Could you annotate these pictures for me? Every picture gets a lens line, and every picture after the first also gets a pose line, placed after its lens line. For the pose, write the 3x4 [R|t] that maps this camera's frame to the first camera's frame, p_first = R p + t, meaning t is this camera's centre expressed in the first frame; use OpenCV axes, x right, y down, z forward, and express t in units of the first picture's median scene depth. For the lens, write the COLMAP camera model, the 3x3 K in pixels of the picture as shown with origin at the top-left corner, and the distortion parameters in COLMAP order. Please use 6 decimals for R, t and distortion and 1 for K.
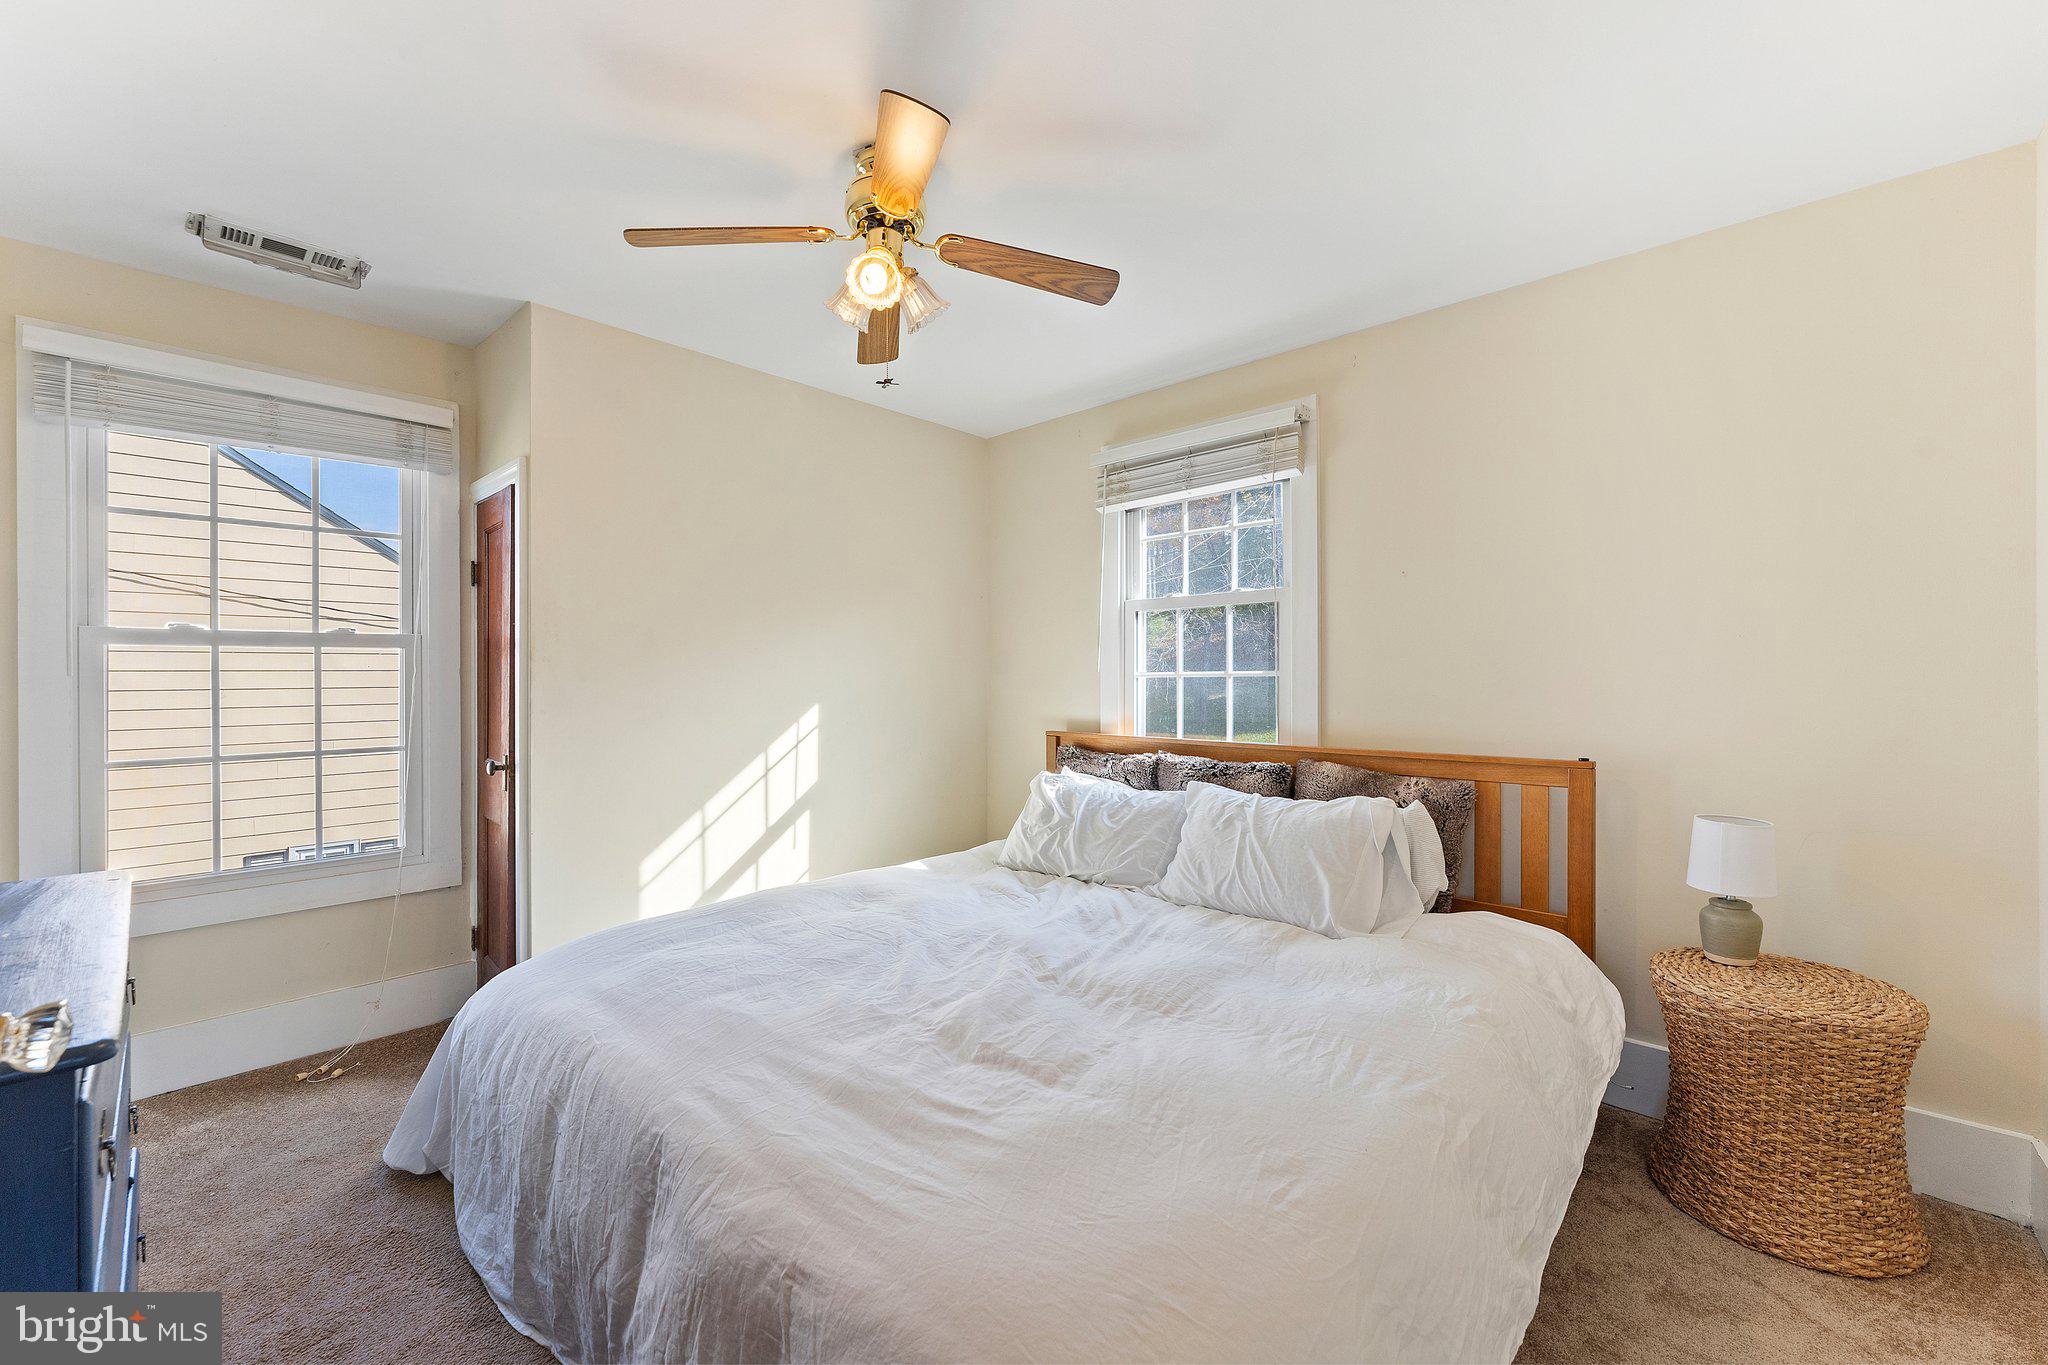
lens RADIAL K [[841.2, 0, 1020.0], [0, 841.2, 693.9], [0, 0, 1]] dist [-0.000511, -0.000055]
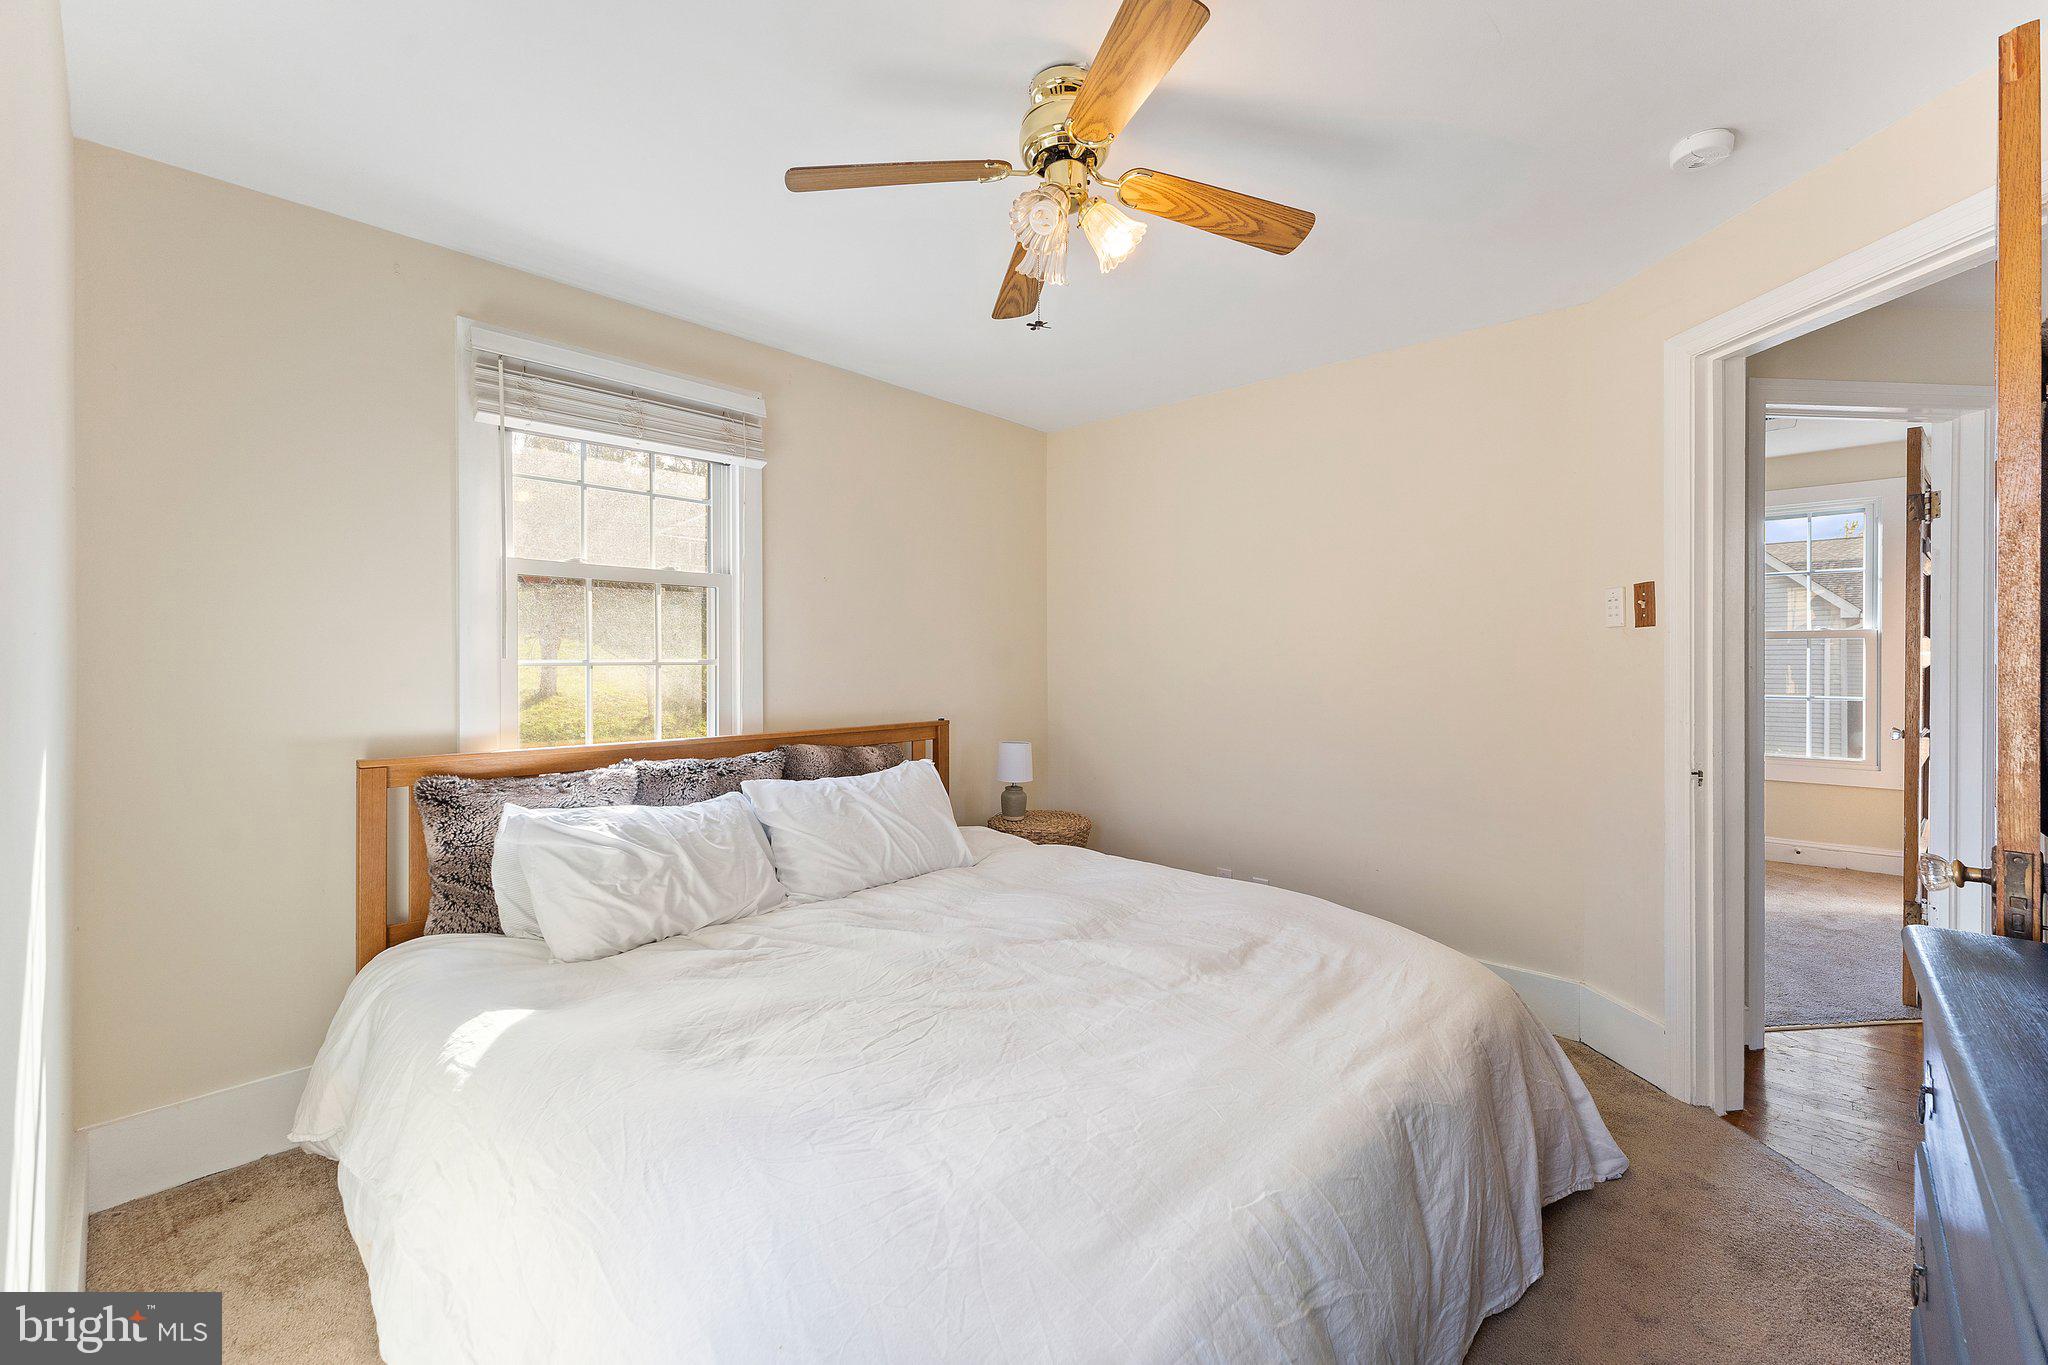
lens RADIAL K [[846.8, 0, 1017.3], [0, 846.8, 671.7], [0, 0, 1]] dist [-0.001275, -0.000078]
pose [[-0.017955, -0.005134, 0.999826, -0.835533], [0.021404, 0.999756, 0.005518, -0.014538], [-0.999610, 0.021499, -0.017841, 0.847100]]
